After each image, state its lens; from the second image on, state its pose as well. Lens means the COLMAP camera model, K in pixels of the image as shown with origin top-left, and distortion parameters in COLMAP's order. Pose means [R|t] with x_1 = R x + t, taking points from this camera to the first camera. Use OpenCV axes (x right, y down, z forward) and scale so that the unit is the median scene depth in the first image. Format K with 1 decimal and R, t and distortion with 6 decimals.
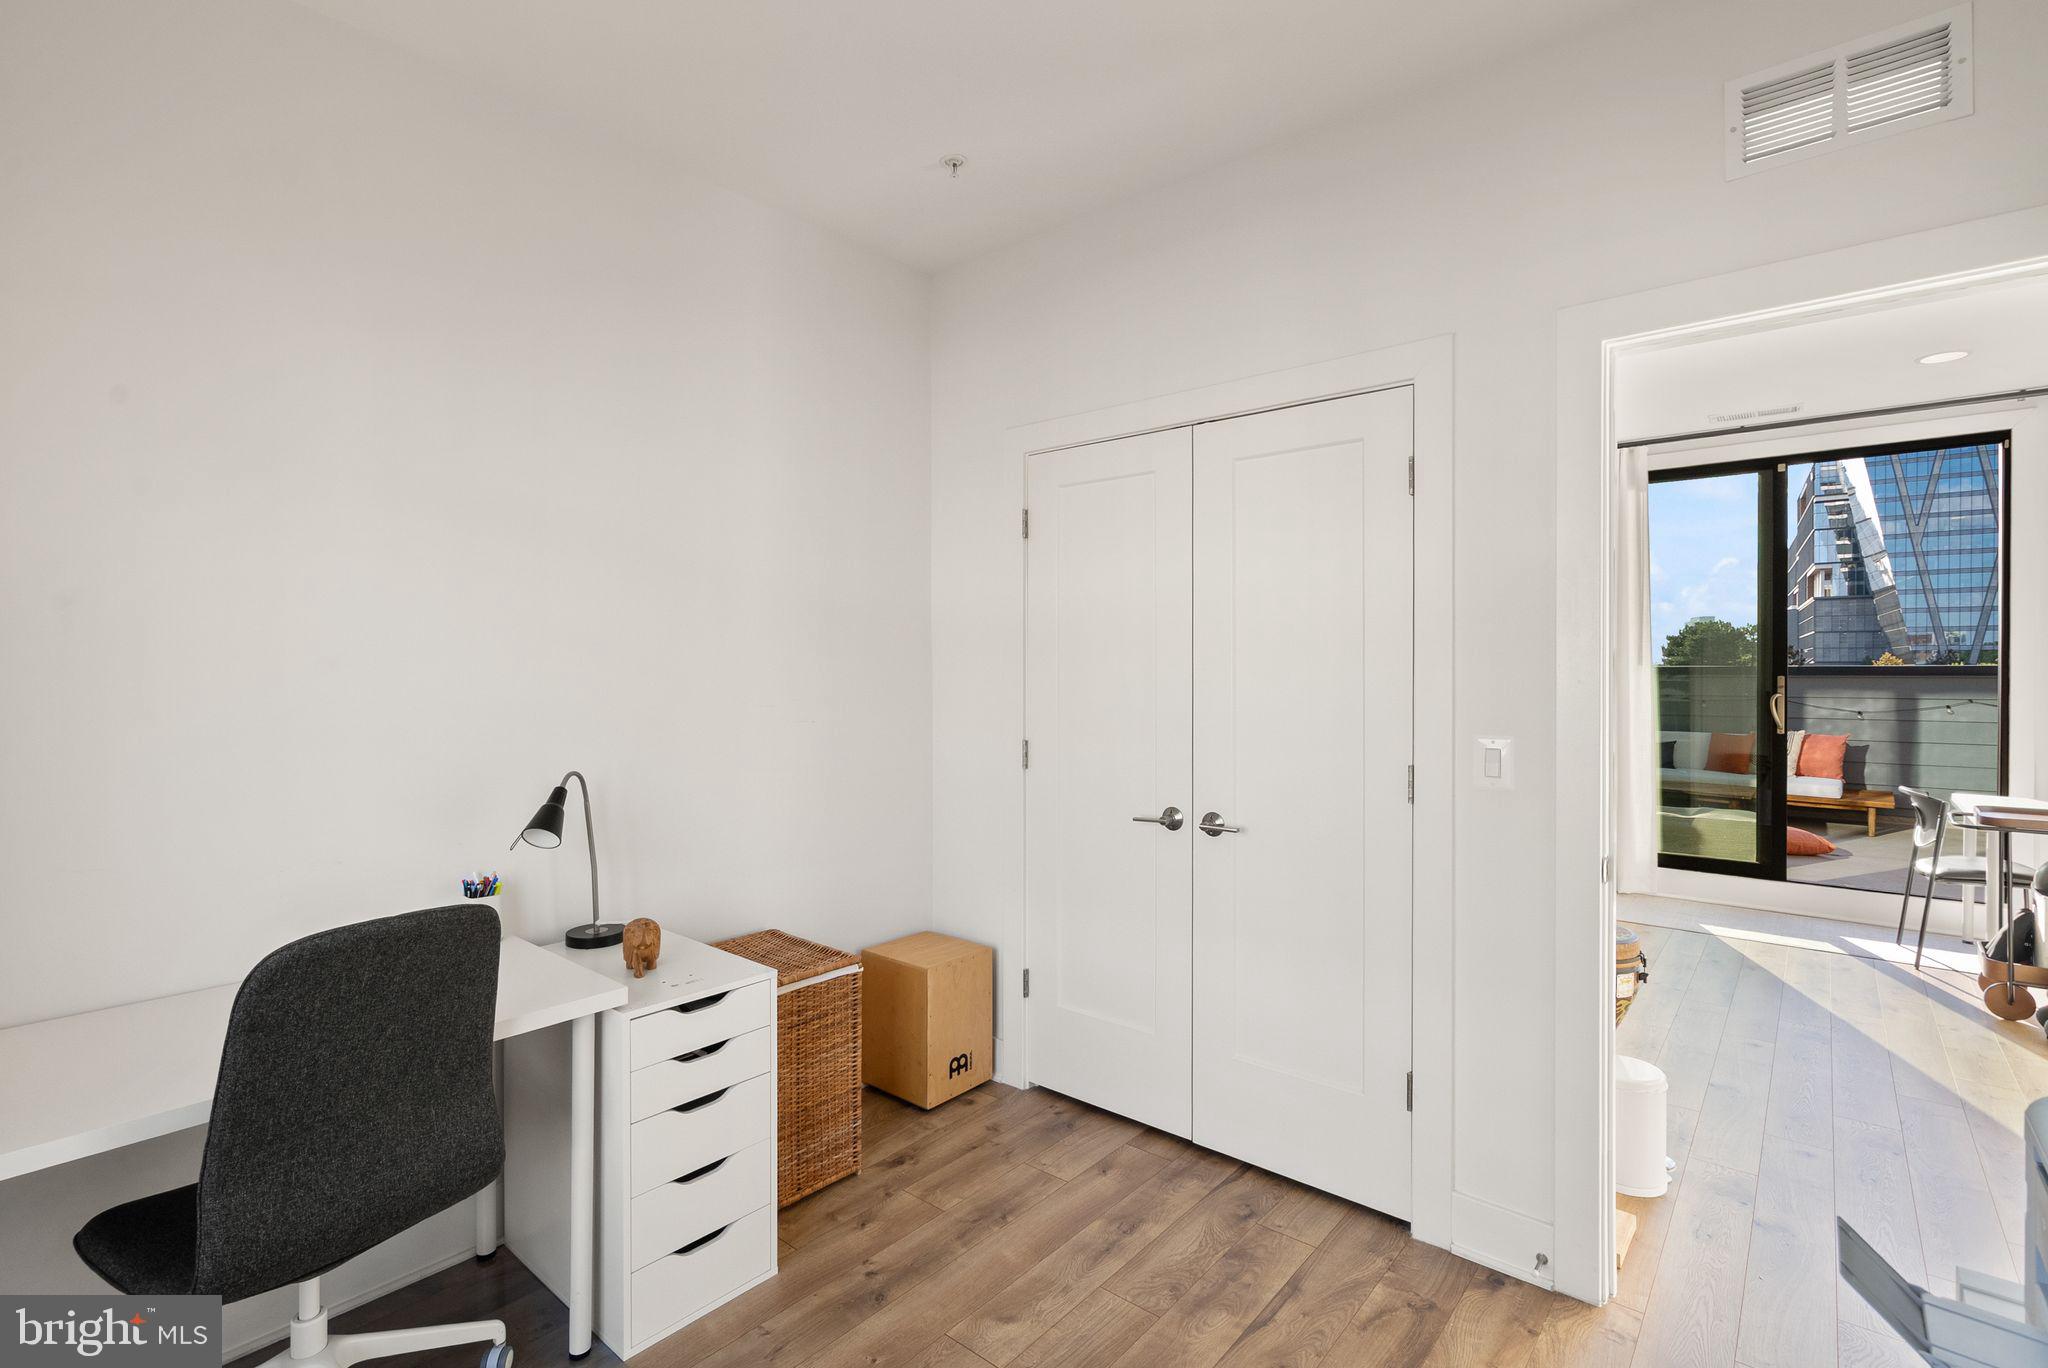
lens RADIAL K [[968.2, 0, 1010.9], [0, 968.2, 665.7], [0, 0, 1]] dist [-0.003118, -0.001239]
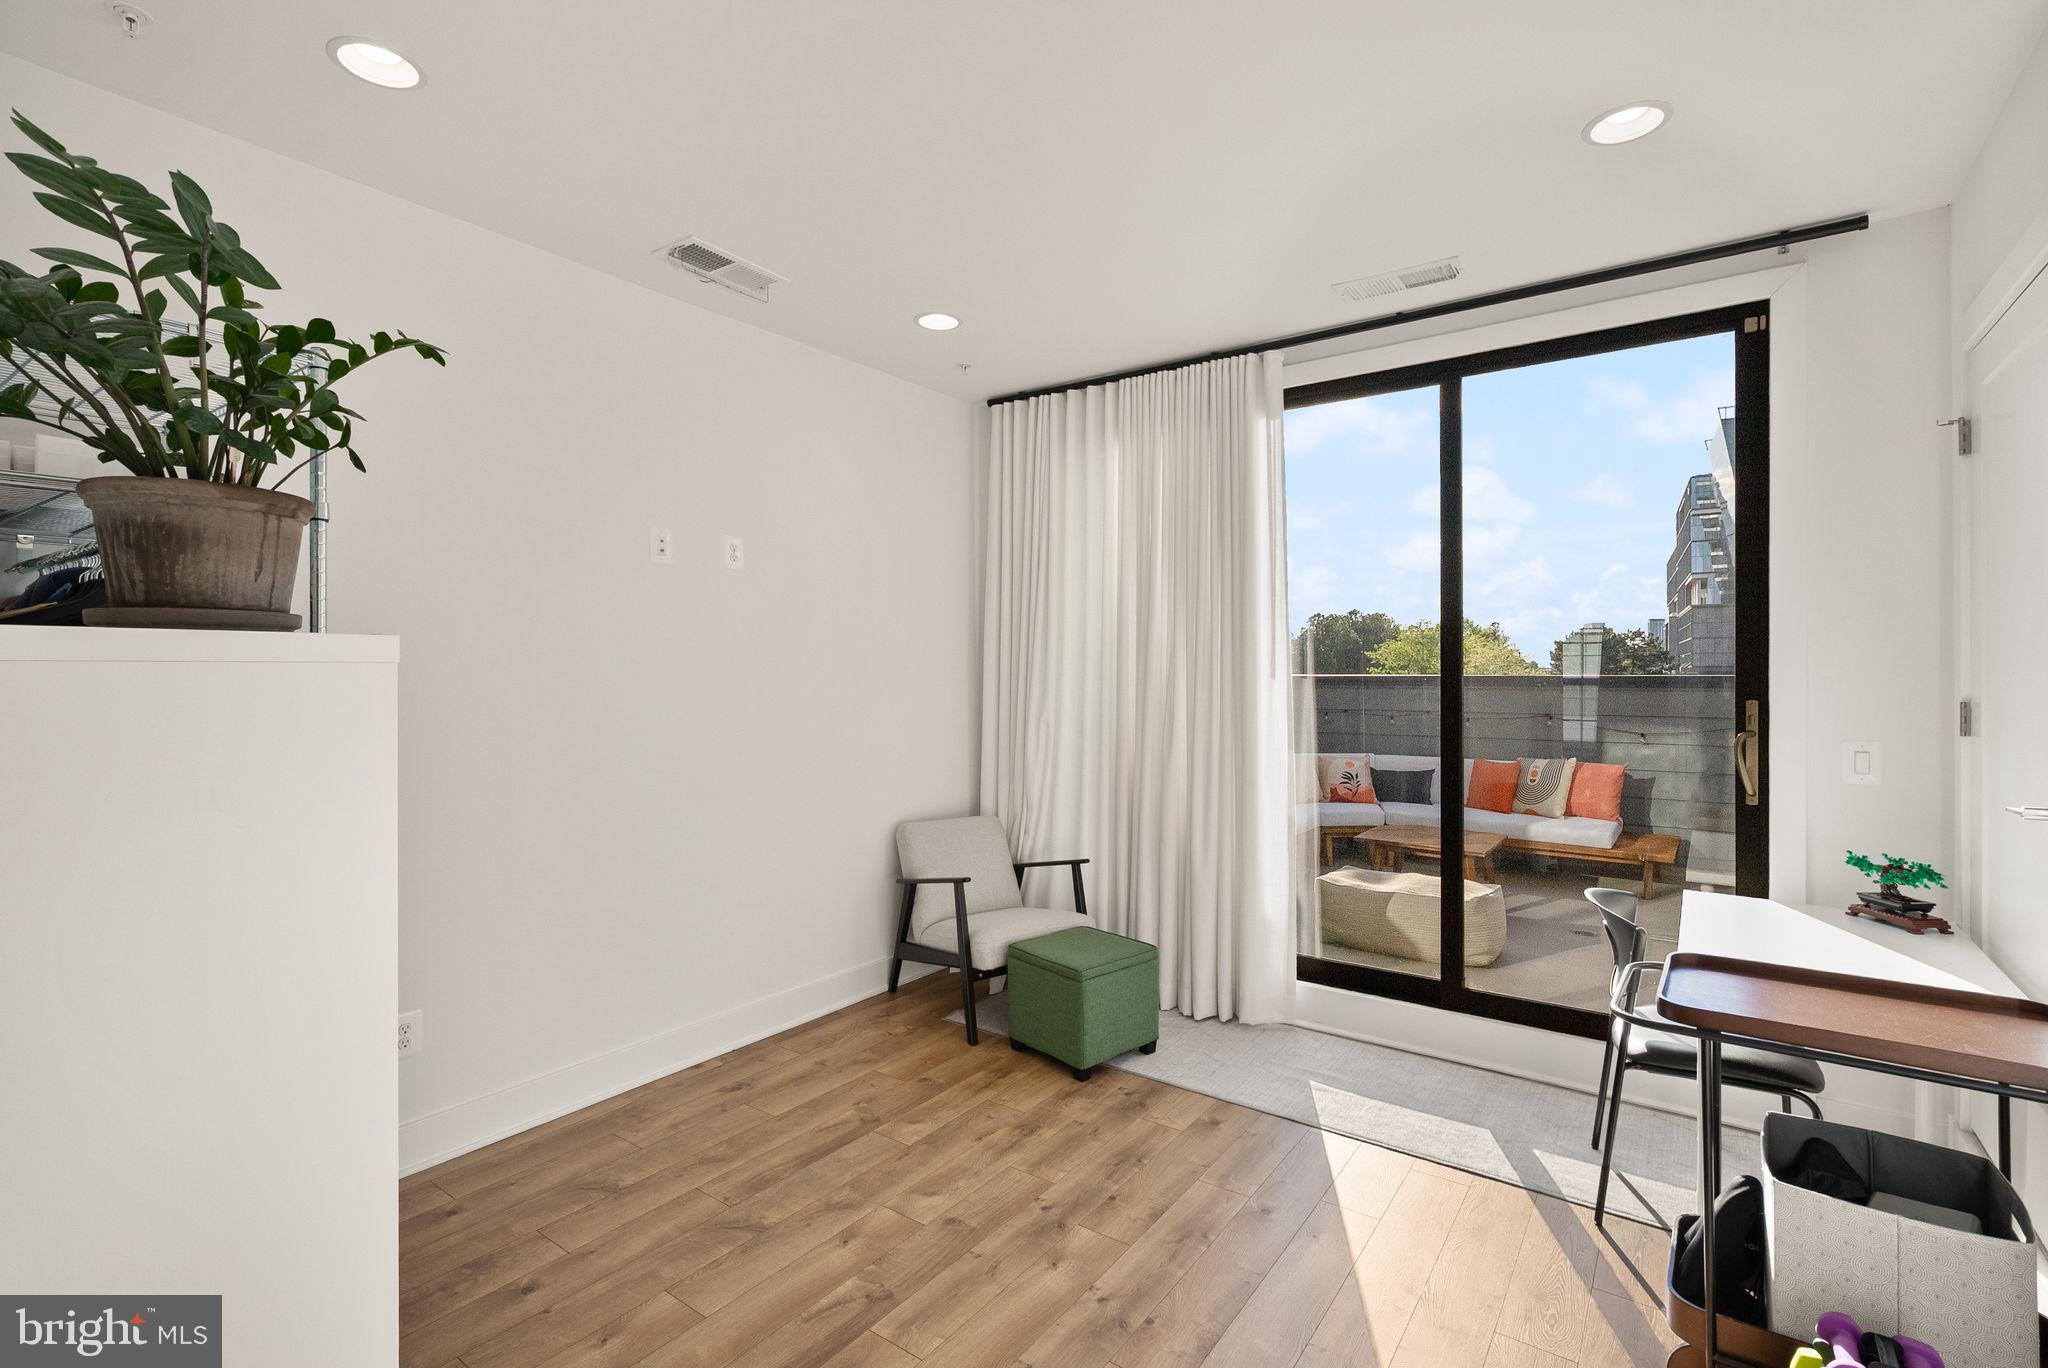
lens RADIAL K [[968.2, 0, 1010.9], [0, 968.2, 665.7], [0, 0, 1]] dist [-0.003118, -0.001239]
pose [[0.996810, 0.000930, 0.079805, 0.417844], [-0.000650, 0.999994, -0.003540, -0.007844], [-0.079808, 0.003476, 0.996804, 0.350638]]
